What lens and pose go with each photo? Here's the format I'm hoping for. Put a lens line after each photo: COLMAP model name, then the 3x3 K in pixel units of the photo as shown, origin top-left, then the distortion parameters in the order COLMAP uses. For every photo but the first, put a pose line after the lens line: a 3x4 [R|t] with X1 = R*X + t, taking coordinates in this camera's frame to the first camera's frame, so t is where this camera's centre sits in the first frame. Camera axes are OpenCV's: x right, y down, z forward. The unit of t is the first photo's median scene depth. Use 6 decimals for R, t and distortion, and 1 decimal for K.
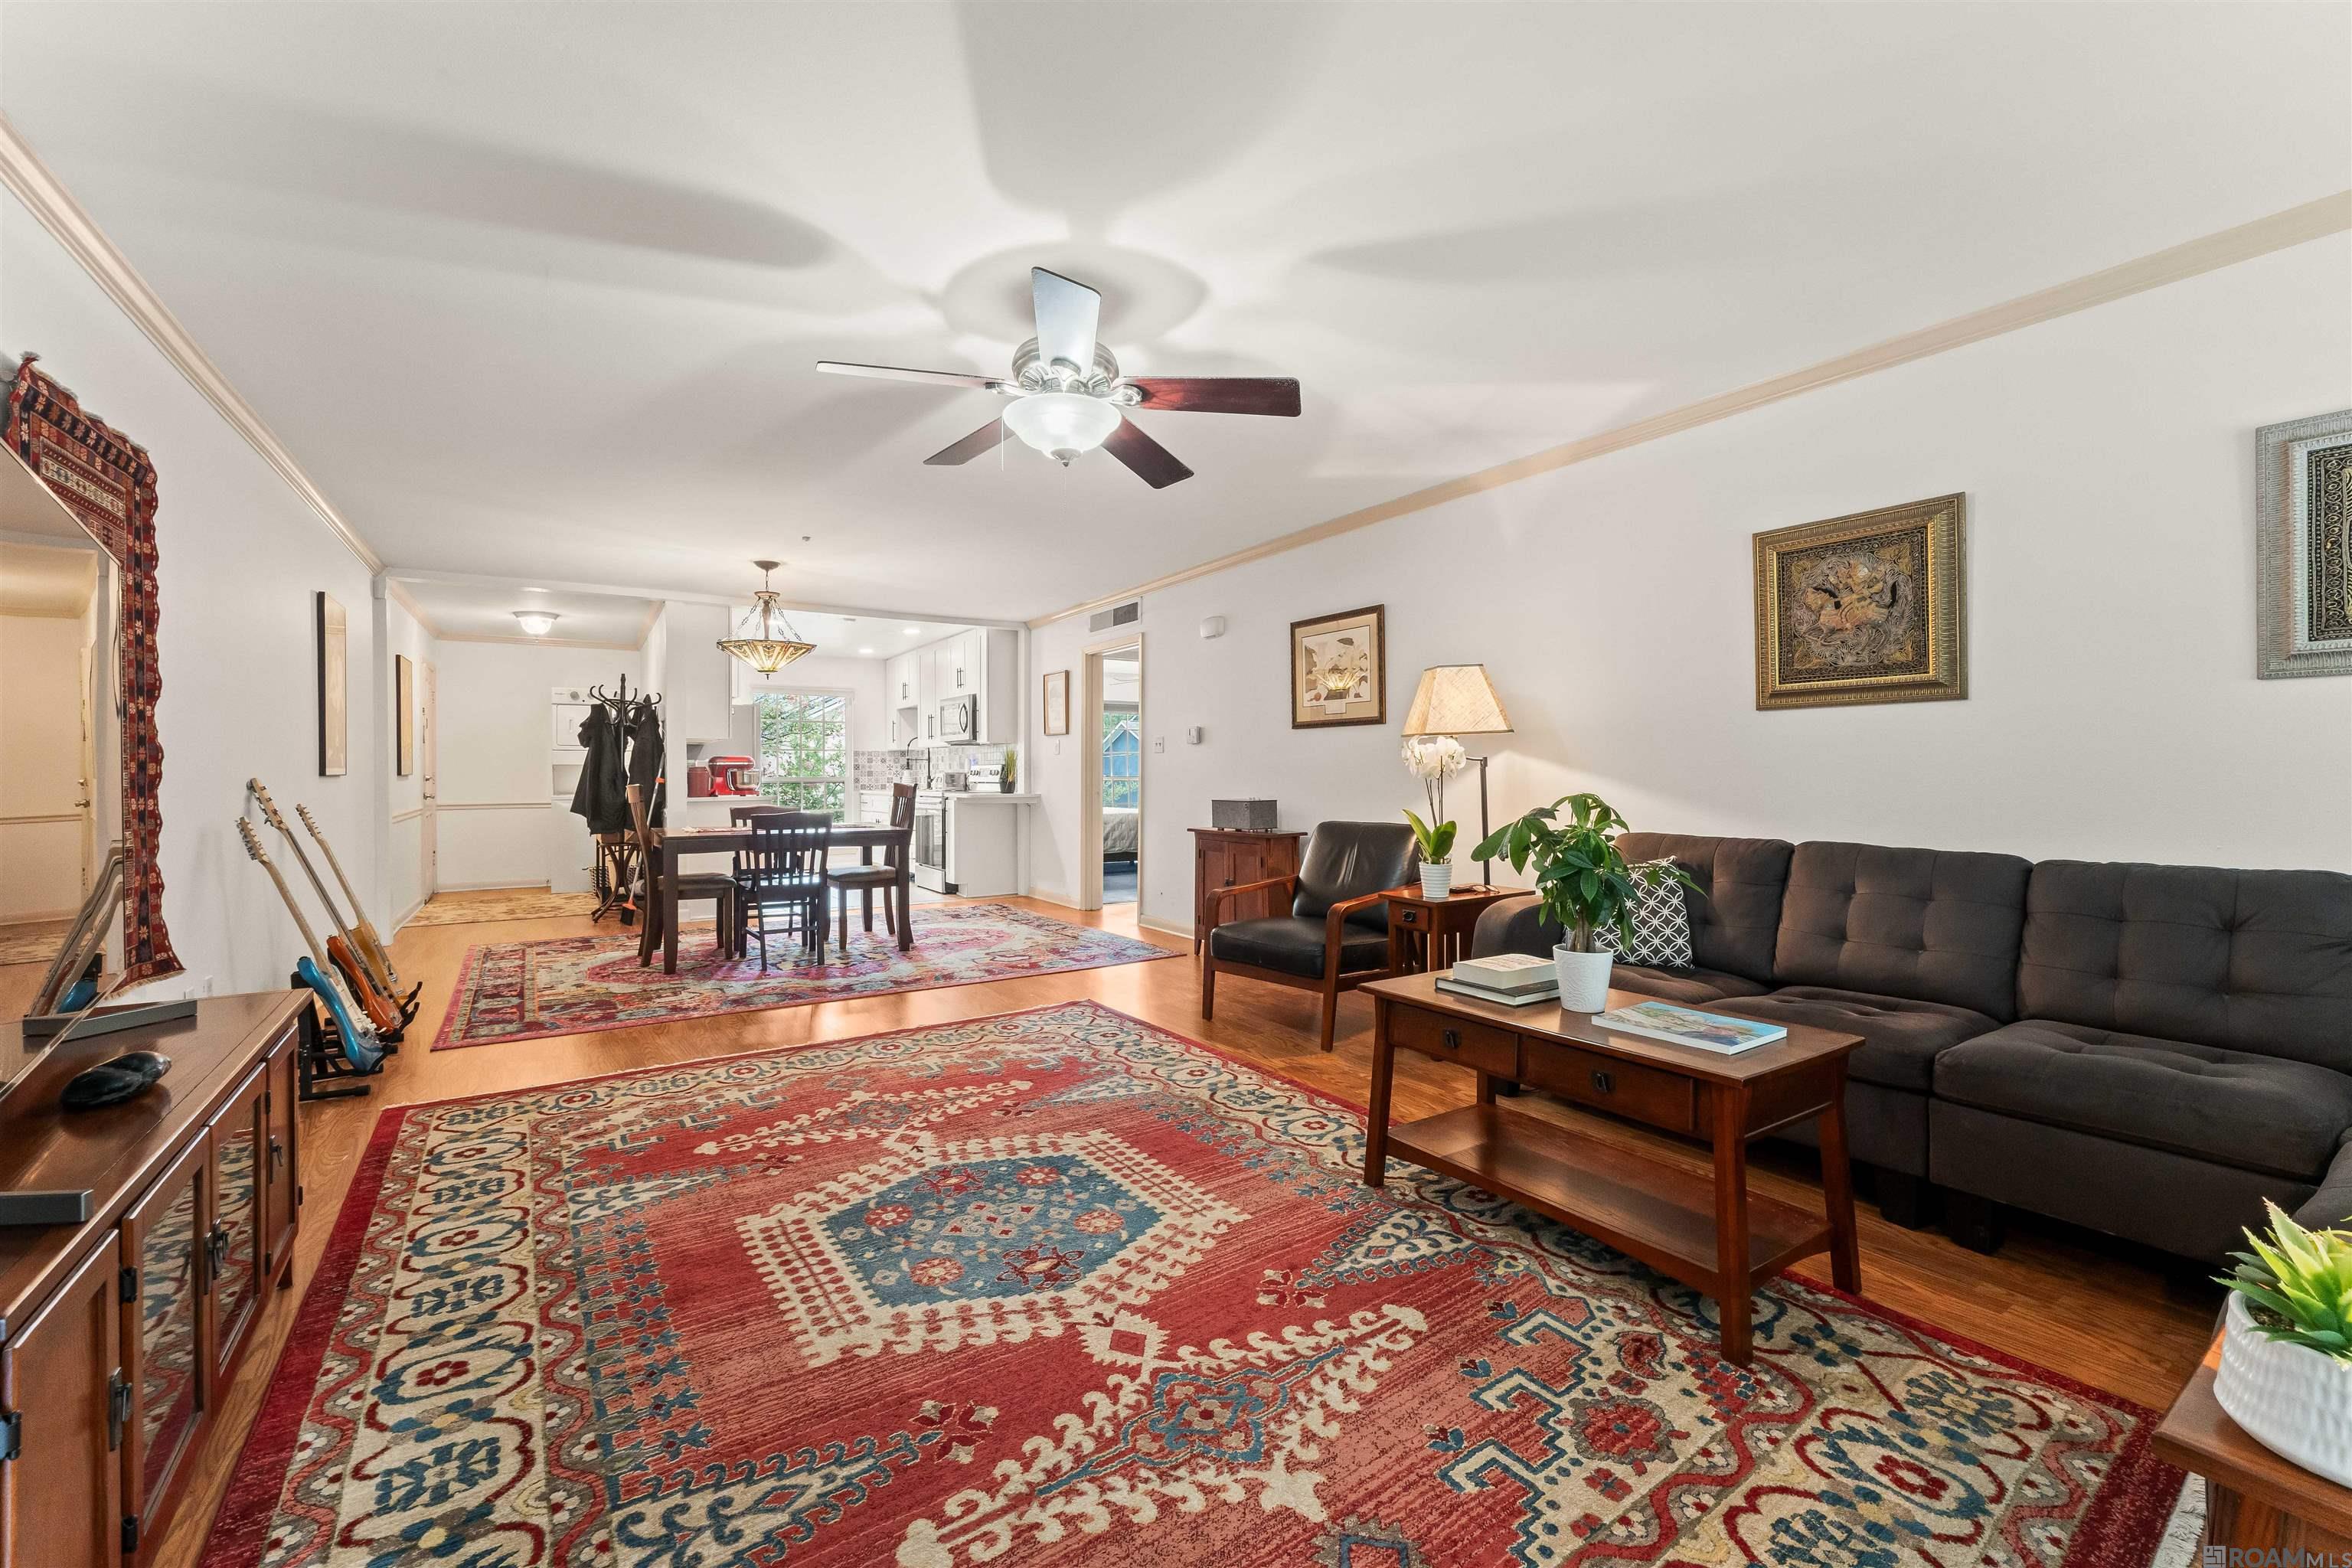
lens RADIAL K [[956.8, 0, 1151.9], [0, 956.8, 781.8], [0, 0, 1]] dist [-0.002755, 0.000185]
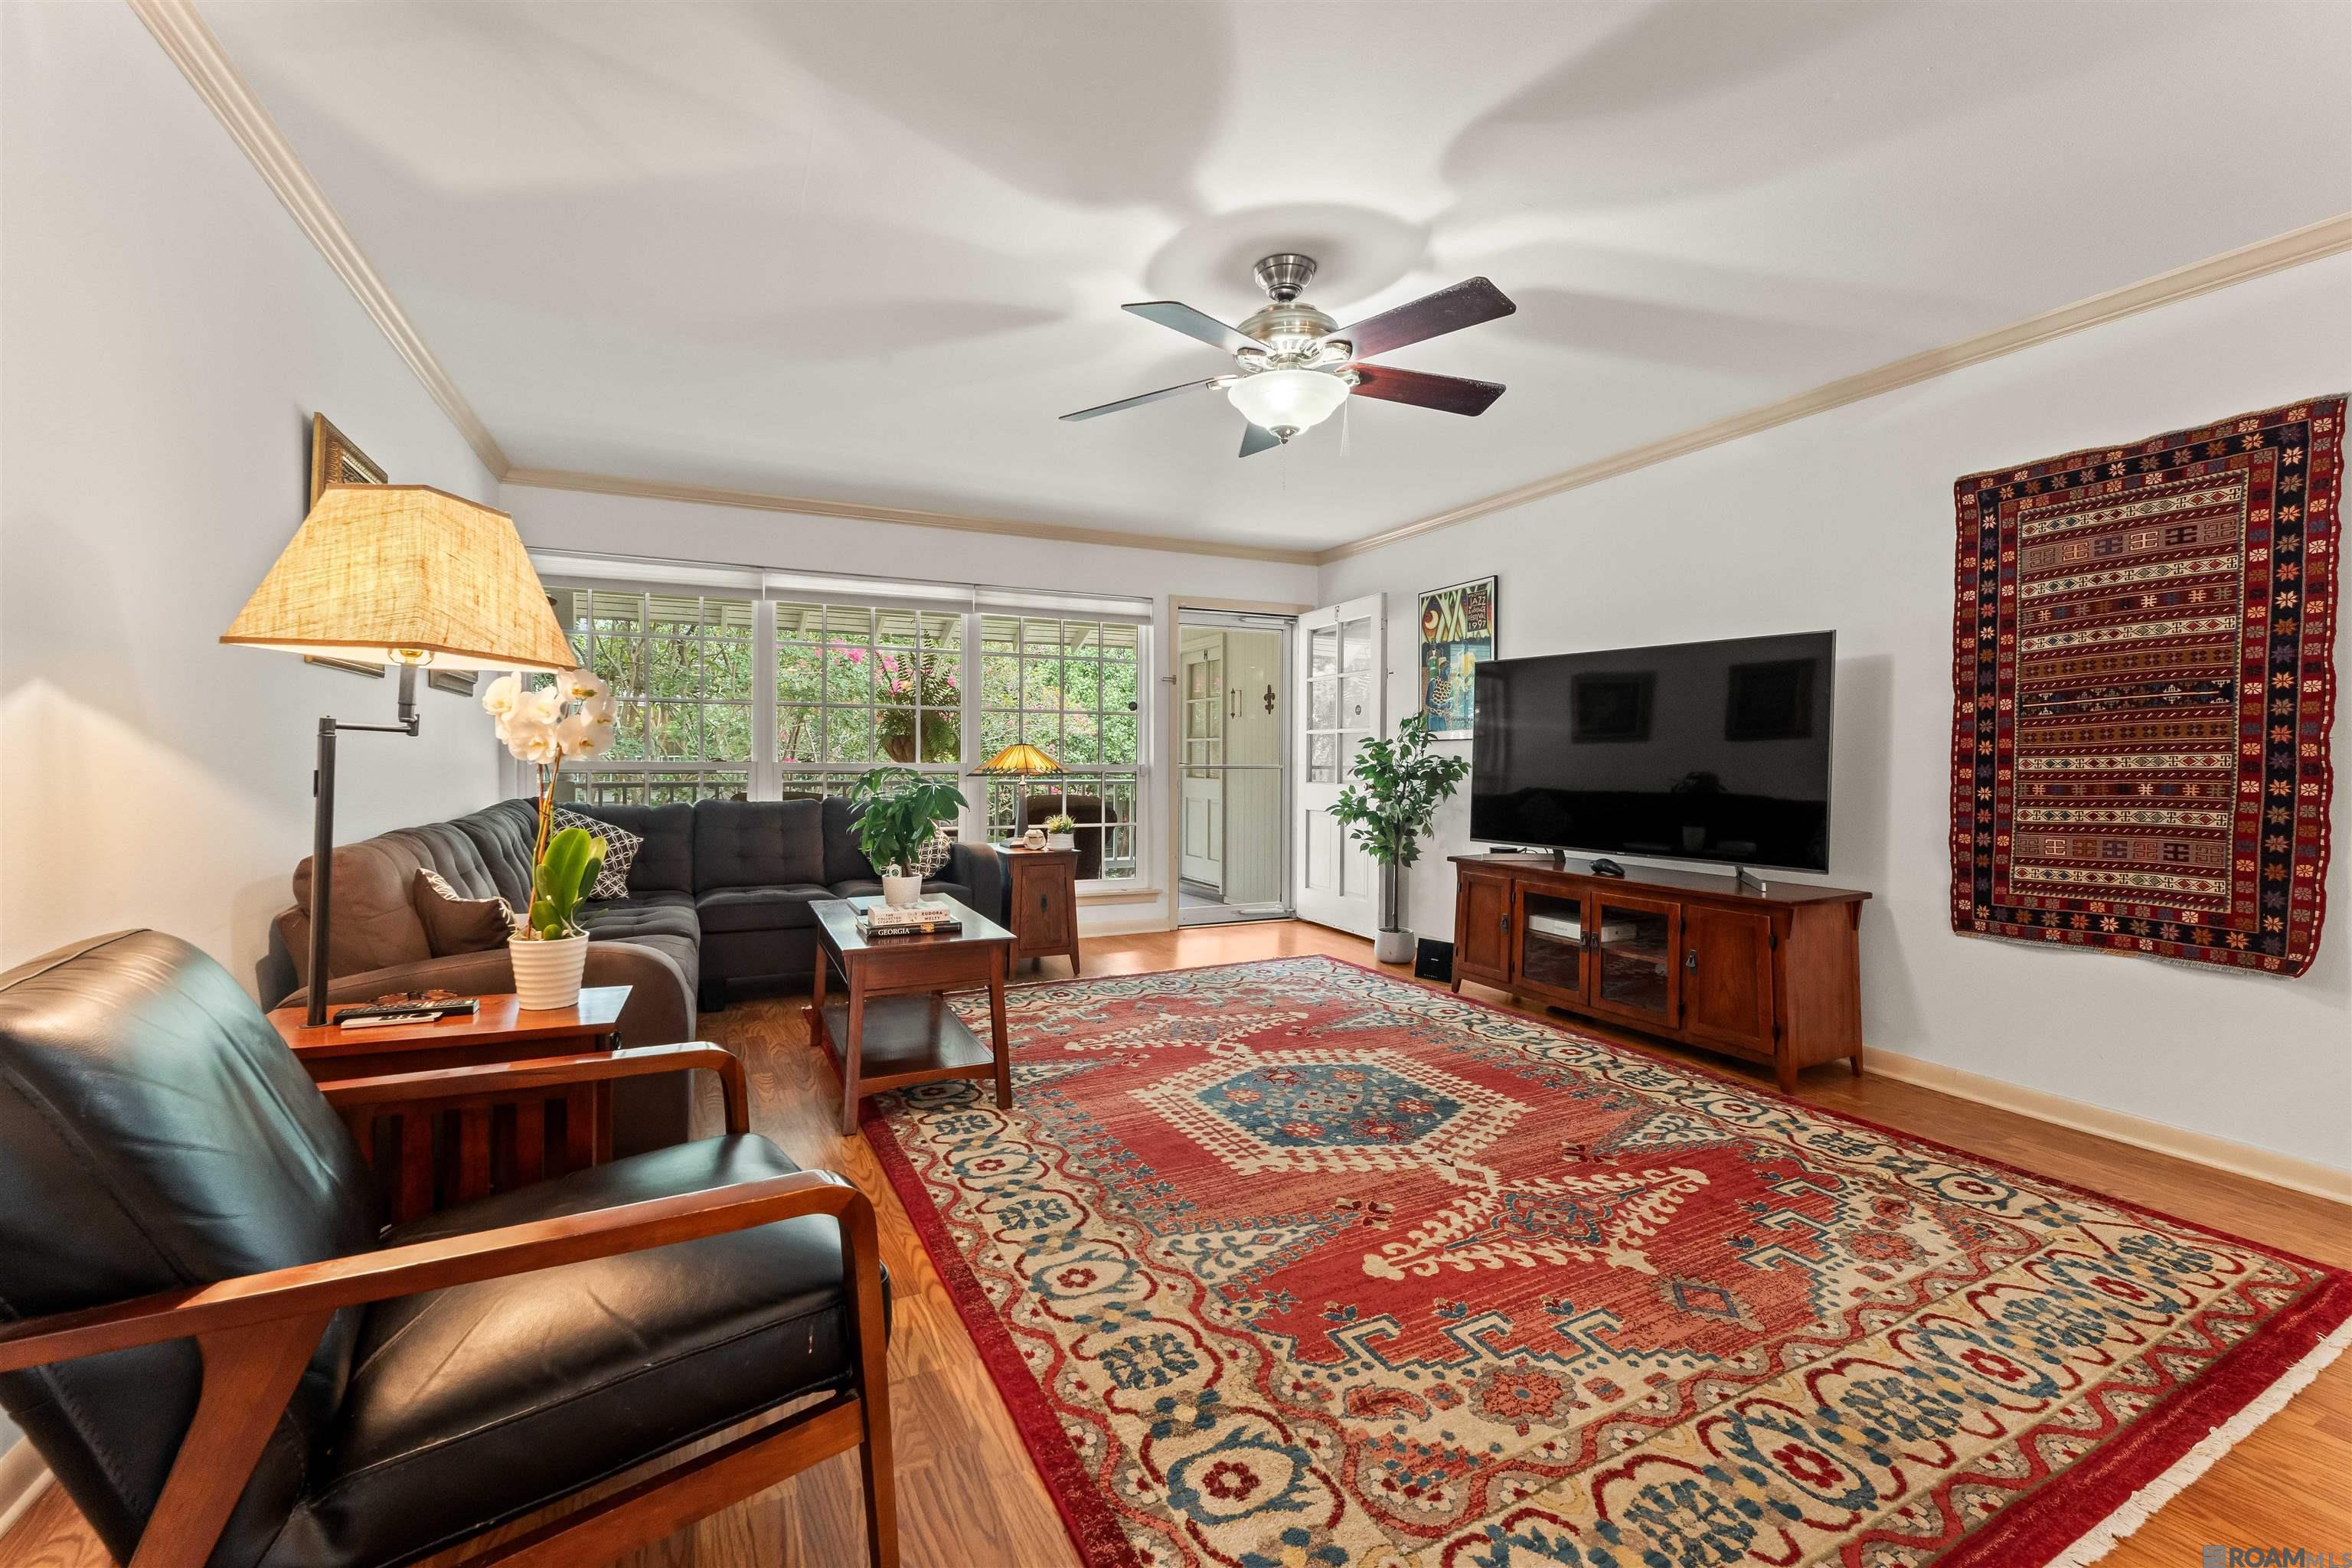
lens RADIAL K [[953.6, 0, 1138.2], [0, 953.6, 763.7], [0, 0, 1]] dist [-0.003111, -0.000382]
pose [[-0.988746, -0.003270, 0.149571, -0.099302], [-0.000692, 0.999850, 0.017288, -0.012593], [-0.149605, 0.016990, -0.988600, 2.155559]]
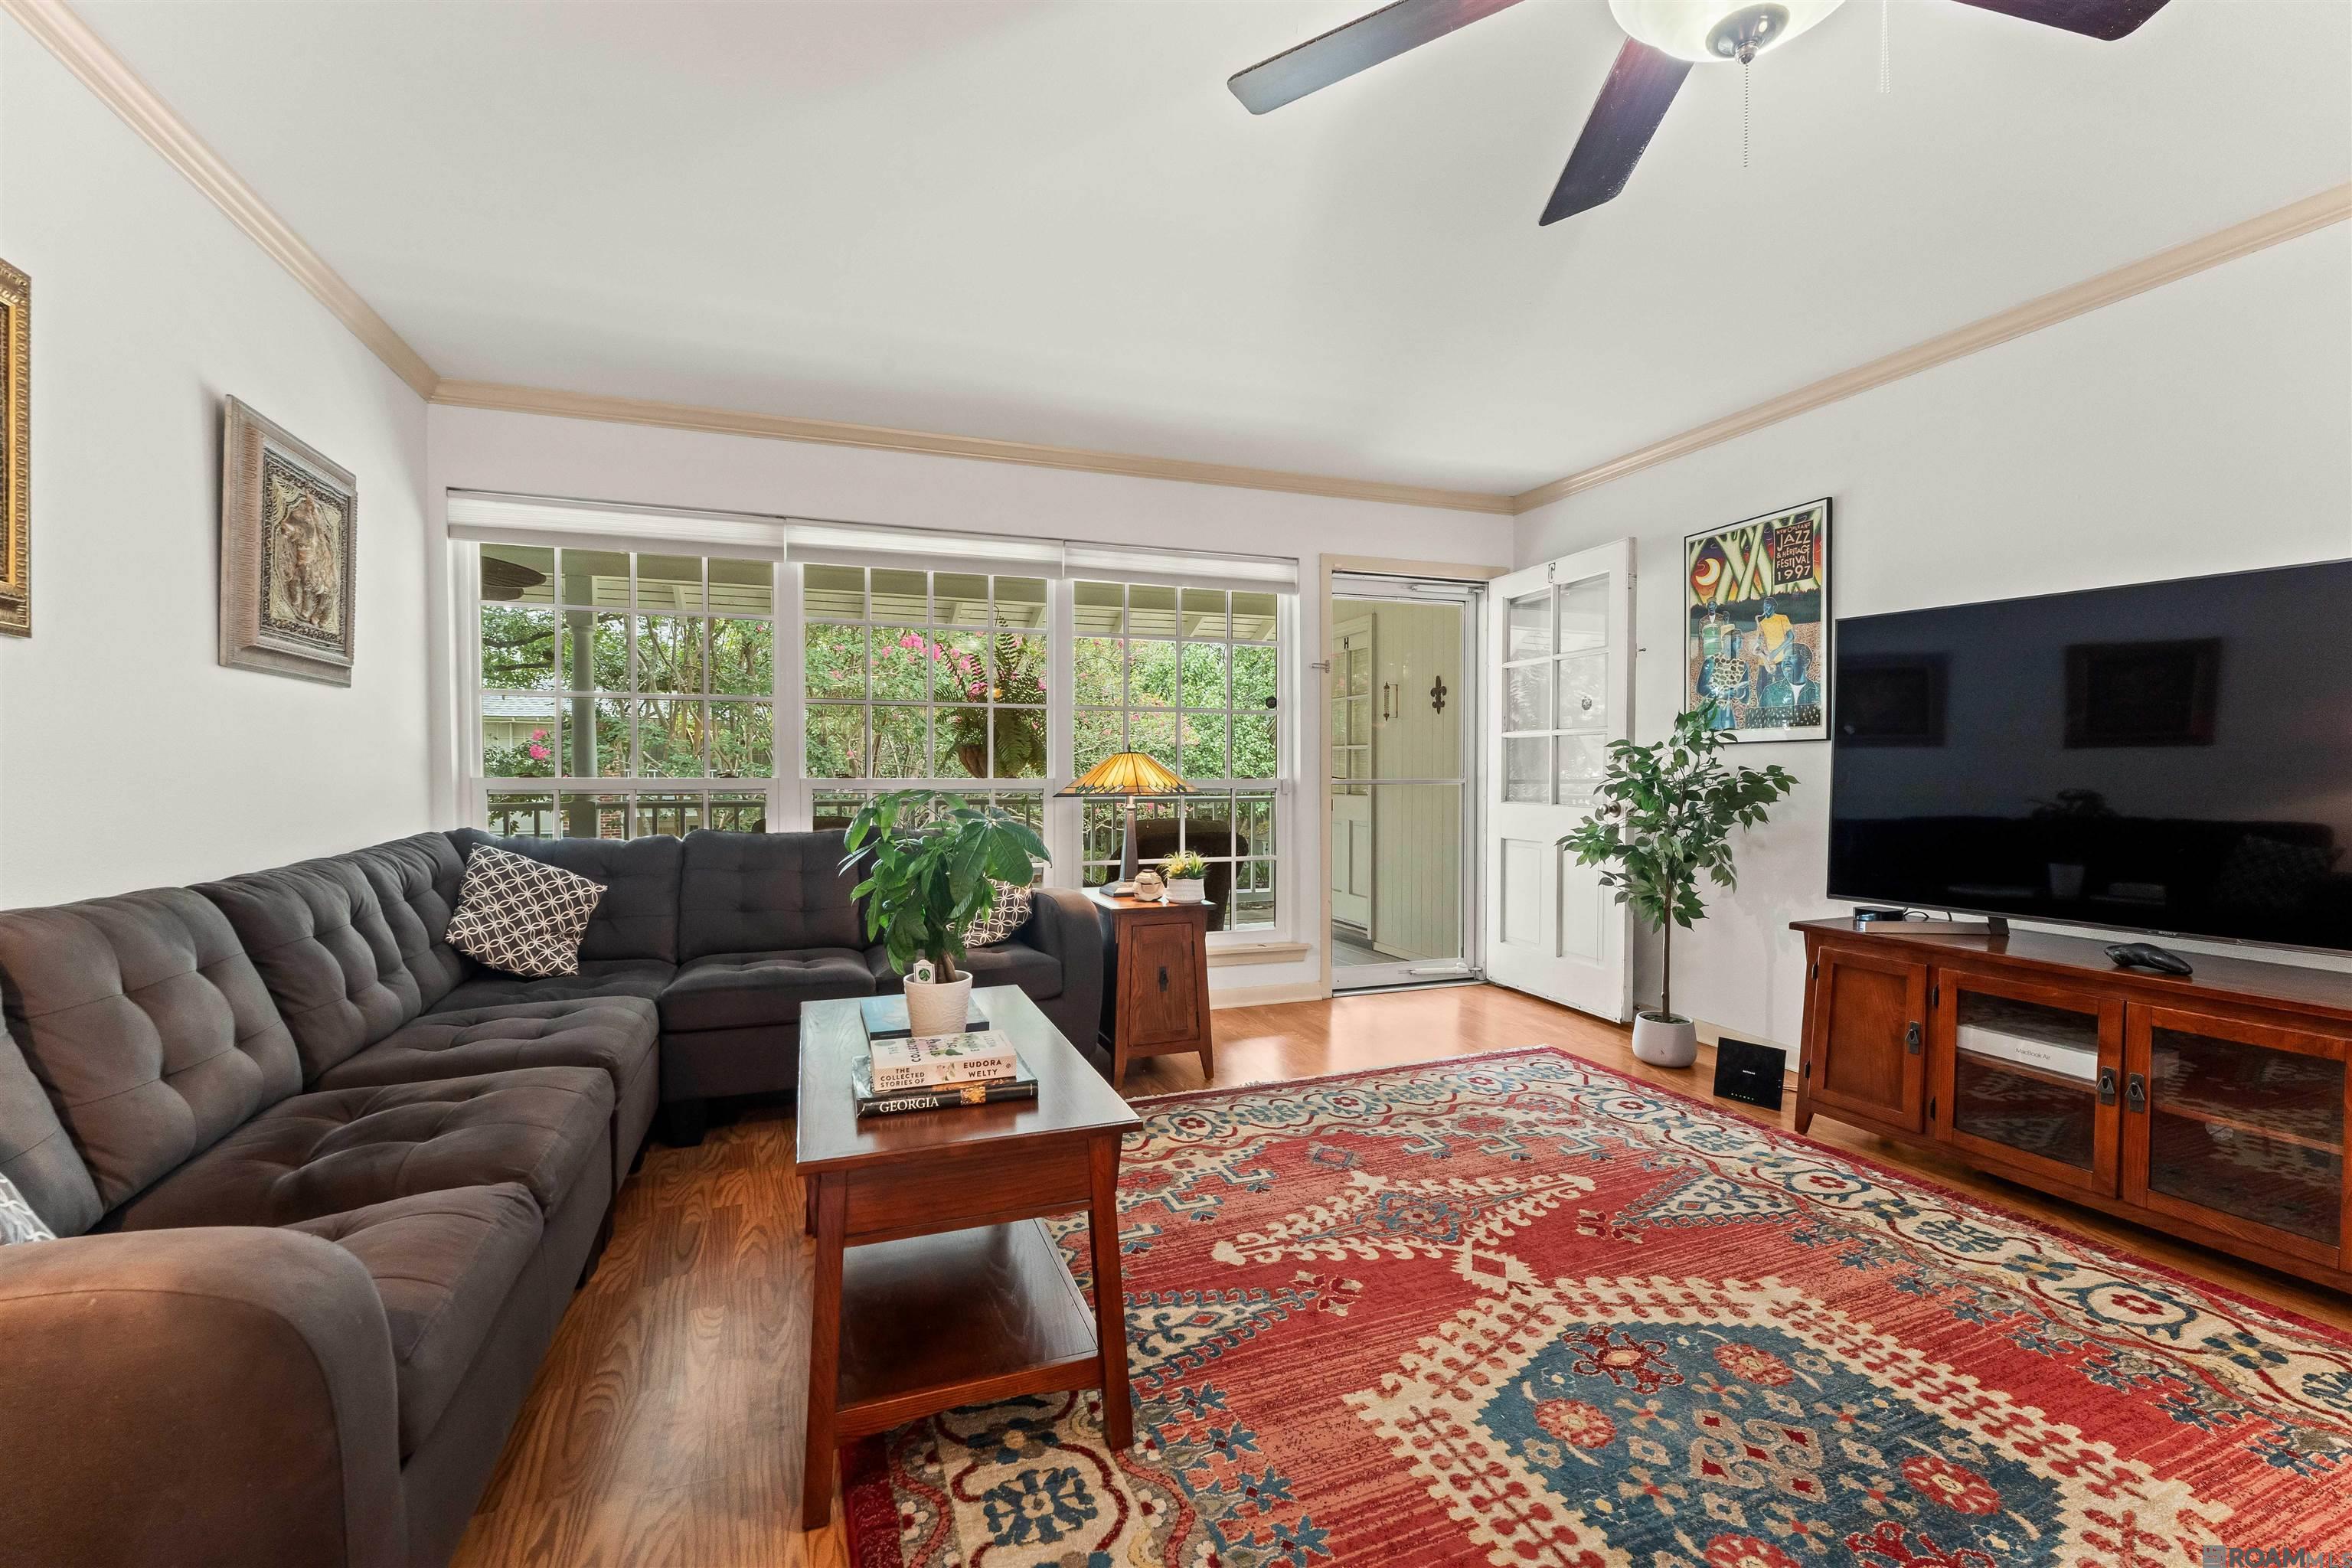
lens RADIAL K [[956.8, 0, 1151.9], [0, 956.8, 781.8], [0, 0, 1]] dist [-0.002755, 0.000185]
pose [[-0.972995, -0.001294, 0.230822, 0.075278], [0.004448, 0.999694, 0.024354, -0.009460], [-0.230782, 0.024723, -0.972691, 1.610246]]
